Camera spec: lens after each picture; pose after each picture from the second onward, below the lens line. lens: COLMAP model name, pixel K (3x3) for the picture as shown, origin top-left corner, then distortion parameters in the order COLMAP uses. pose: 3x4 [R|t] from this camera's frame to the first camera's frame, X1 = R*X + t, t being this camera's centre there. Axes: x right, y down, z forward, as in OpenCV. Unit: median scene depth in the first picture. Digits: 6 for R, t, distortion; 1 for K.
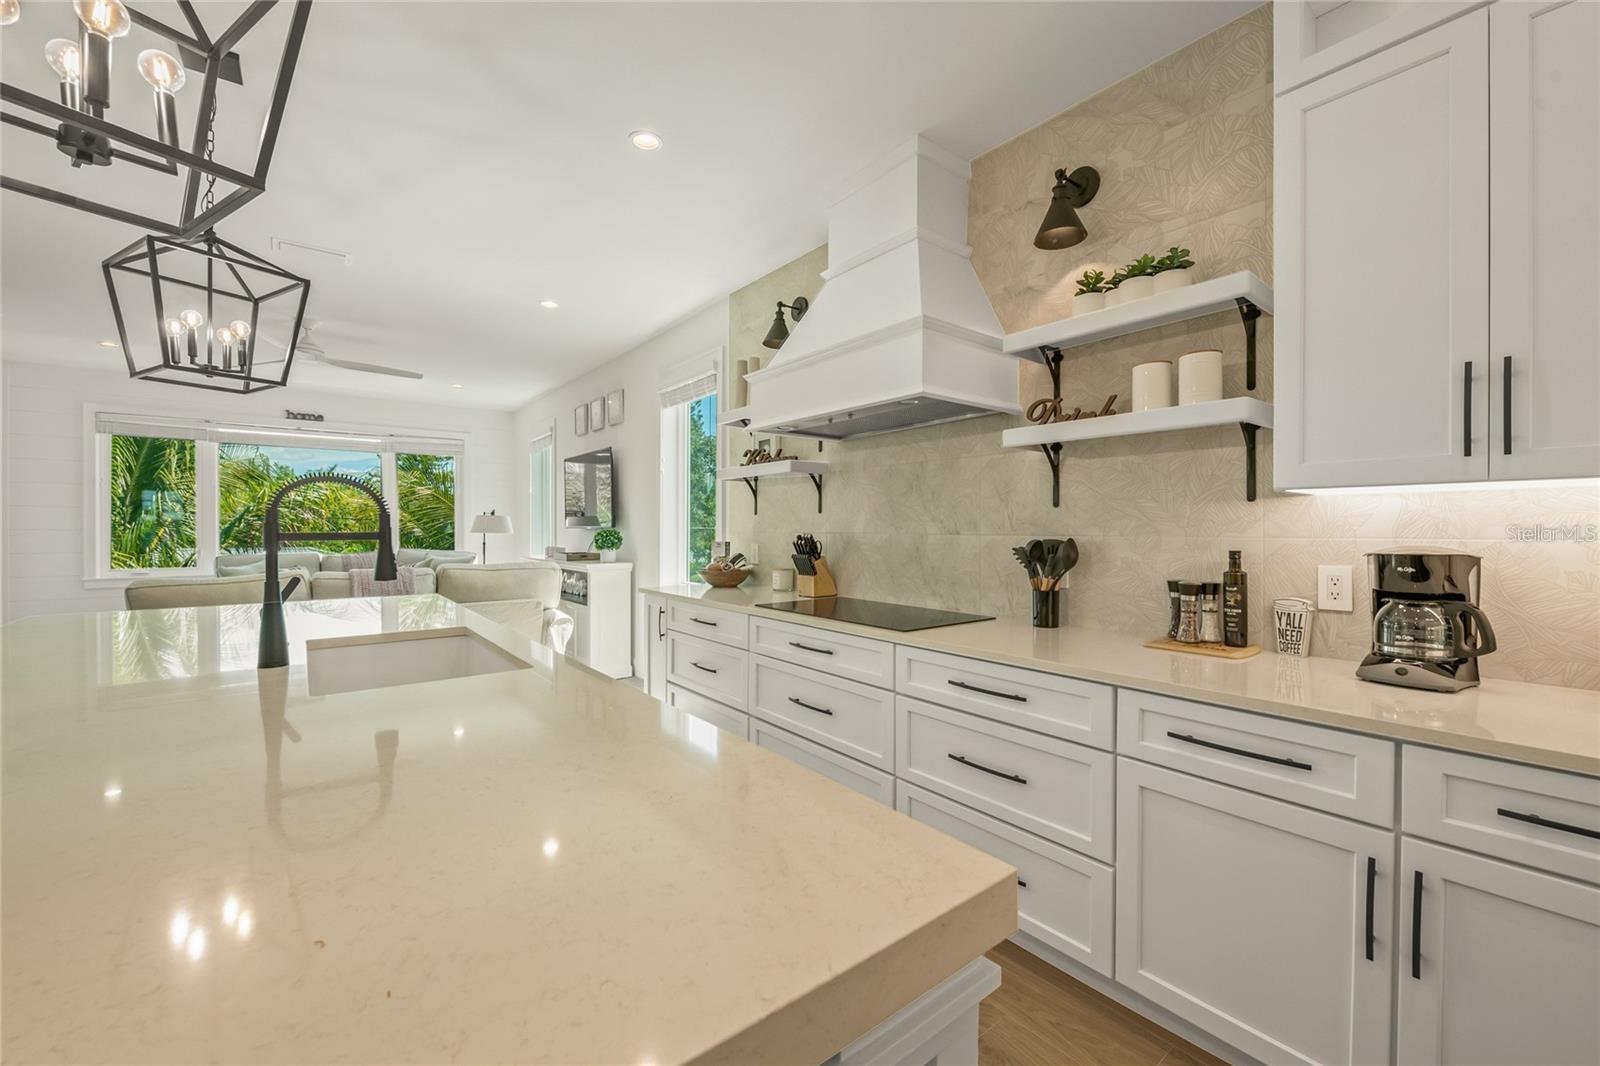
lens RADIAL K [[640.8, 0, 801.6], [0, 640.8, 532.8], [0, 0, 1]] dist [-0.003671, -0.000533]
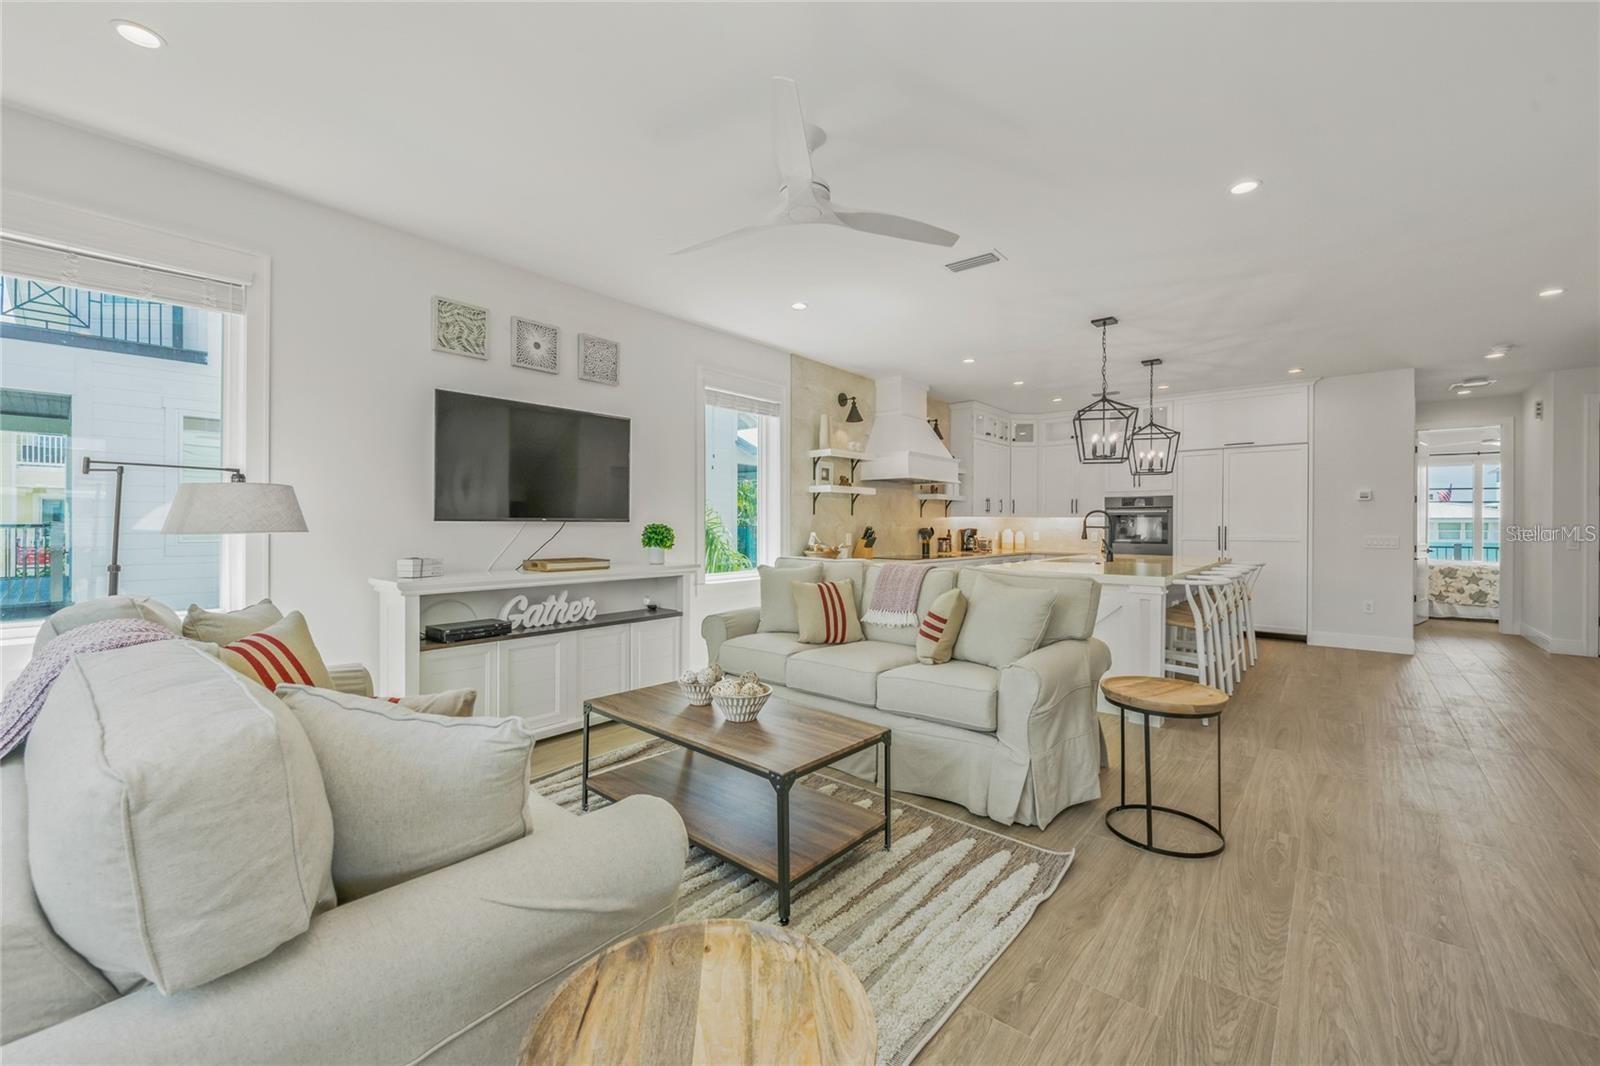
lens RADIAL K [[640.8, 0, 796.6], [0, 640.8, 527.7], [0, 0, 1]] dist [-0.003671, -0.000533]
pose [[-0.196762, -0.007990, 0.980419, -2.662692], [0.000114, 0.999967, 0.008173, -0.015478], [-0.980451, 0.001720, -0.196754, 2.283138]]
